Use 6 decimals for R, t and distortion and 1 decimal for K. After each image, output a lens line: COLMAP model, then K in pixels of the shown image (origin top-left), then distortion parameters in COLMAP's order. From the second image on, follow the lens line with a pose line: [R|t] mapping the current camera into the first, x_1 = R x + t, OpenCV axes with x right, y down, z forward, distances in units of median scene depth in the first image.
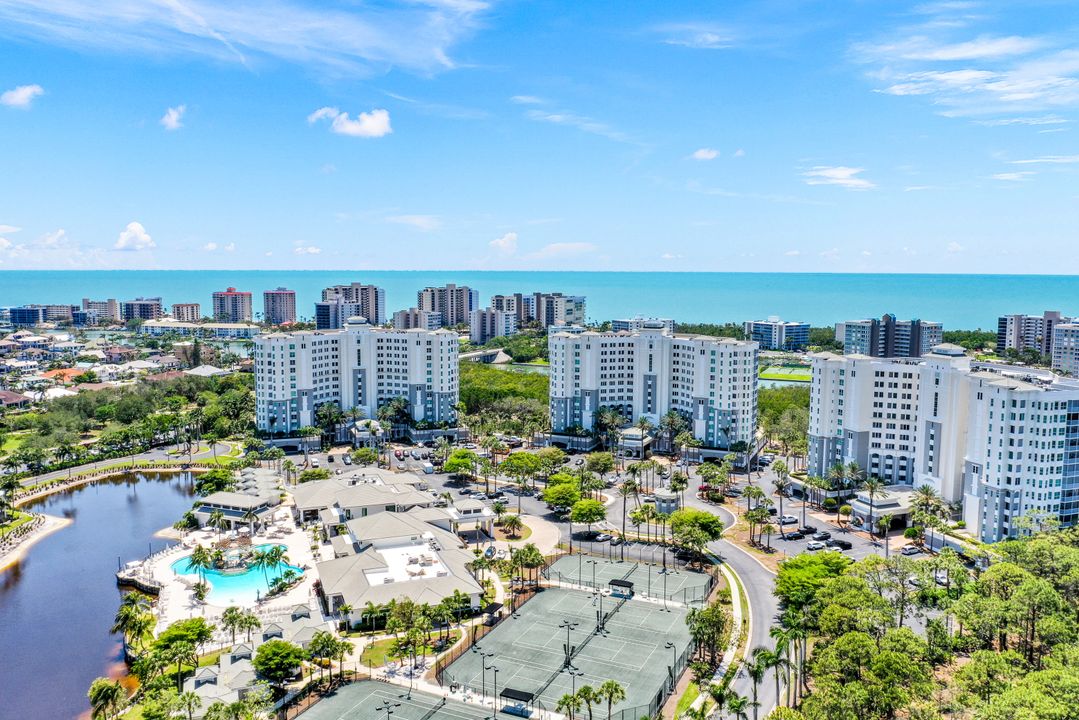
lens RADIAL K [[841.2, 0, 538.4], [0, 841.2, 354.4], [0, 0, 1]] dist [-0.022706, 0.003049]
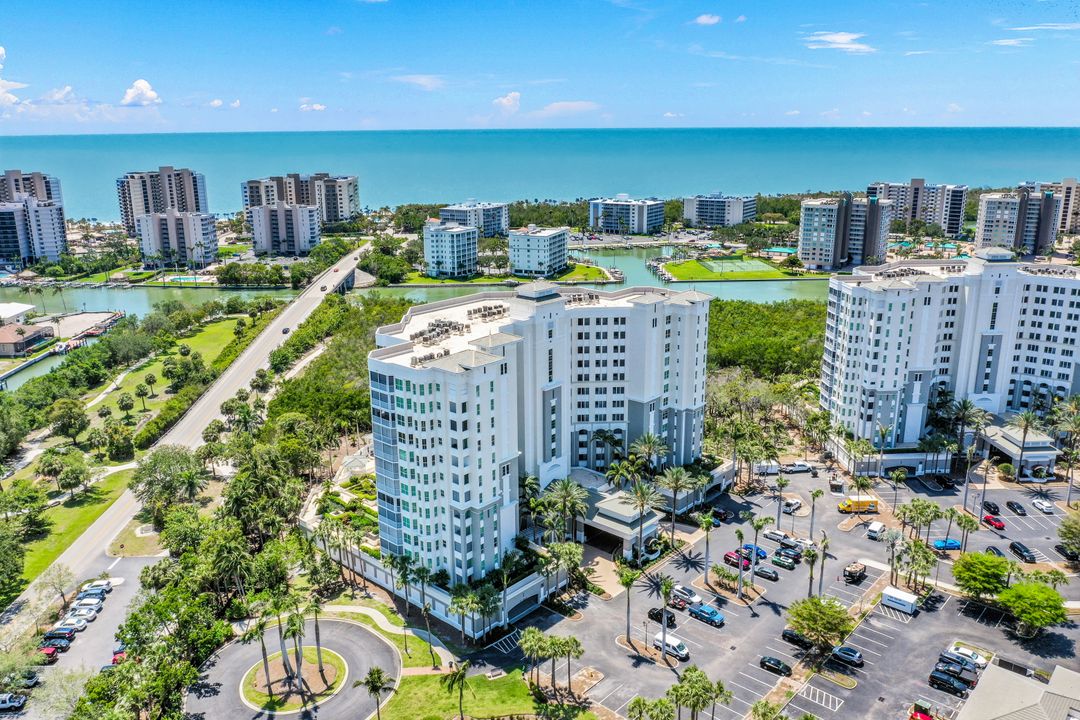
lens RADIAL K [[841.9, 0, 538.9], [0, 841.9, 354.4], [0, 0, 1]] dist [-0.022706, 0.003049]
pose [[0.886199, -0.134109, 0.443470, -0.434261], [0.060597, 0.982518, 0.176027, -0.089094], [-0.459325, -0.129122, 0.878834, 0.573052]]
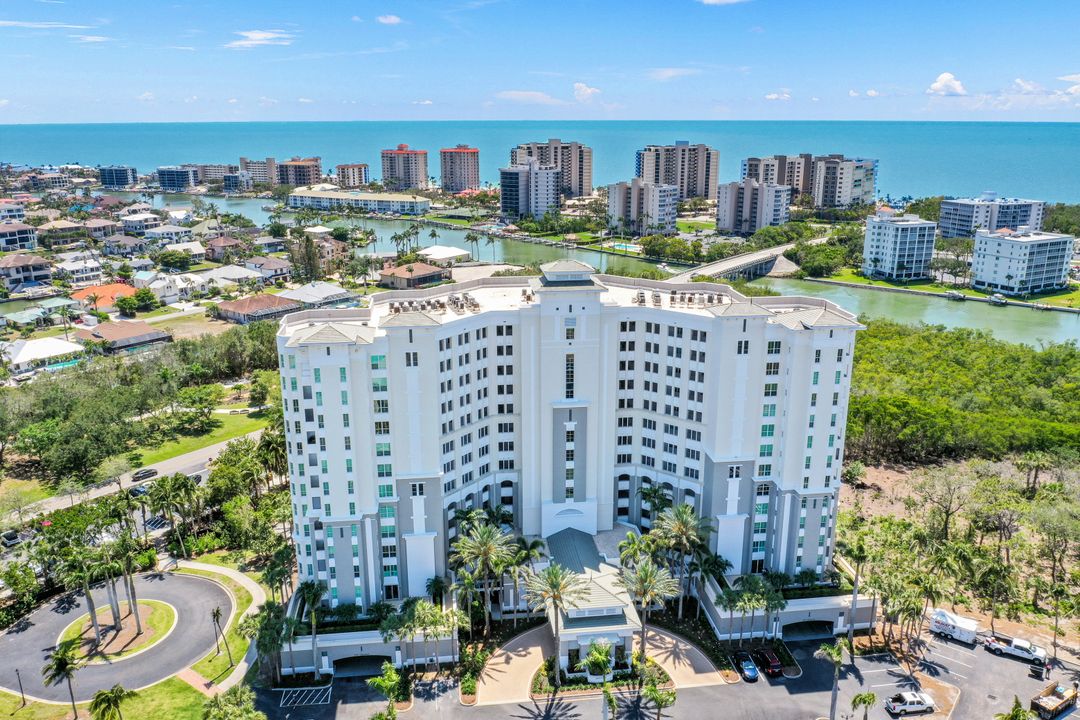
lens RADIAL K [[841.9, 0, 538.9], [0, 841.9, 354.4], [0, 0, 1]] dist [-0.022706, 0.003049]
pose [[0.973874, 0.056208, -0.220025, -0.147338], [-0.017772, 0.984778, 0.172908, -0.067571], [0.226395, -0.164480, 0.960048, 0.650972]]
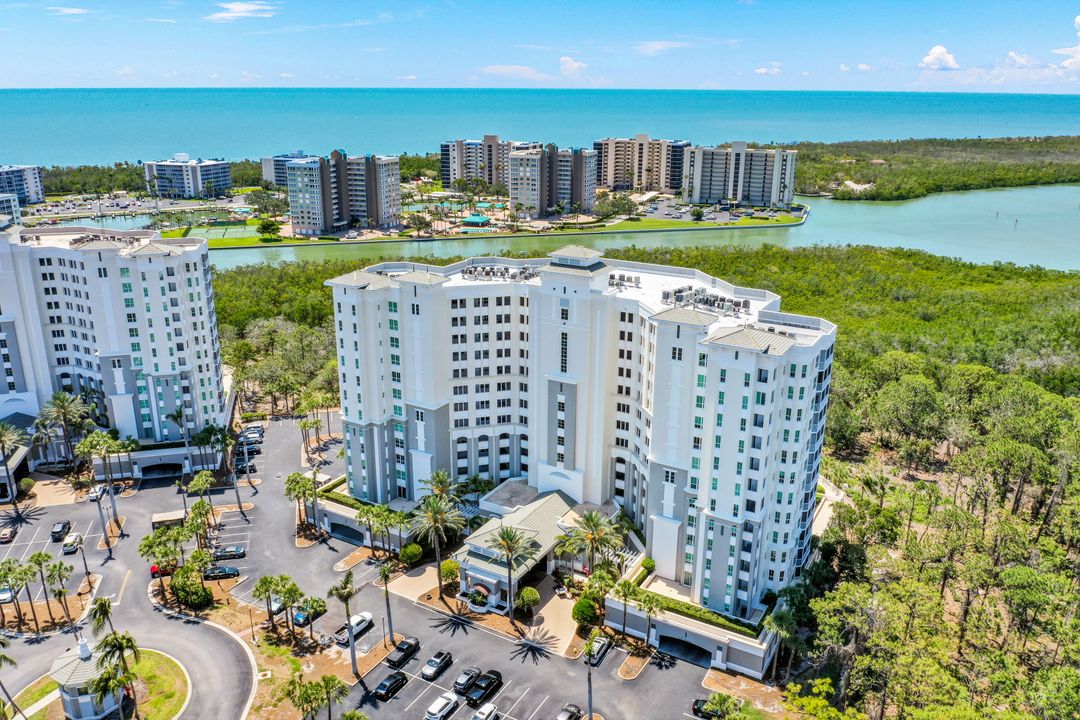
lens RADIAL K [[841.9, 0, 538.9], [0, 841.9, 354.4], [0, 0, 1]] dist [-0.022706, 0.003049]
pose [[0.774229, -0.195049, 0.602101, 0.073586], [0.064433, 0.970676, 0.231595, -0.050856], [-0.629618, -0.140512, 0.764093, 0.380317]]
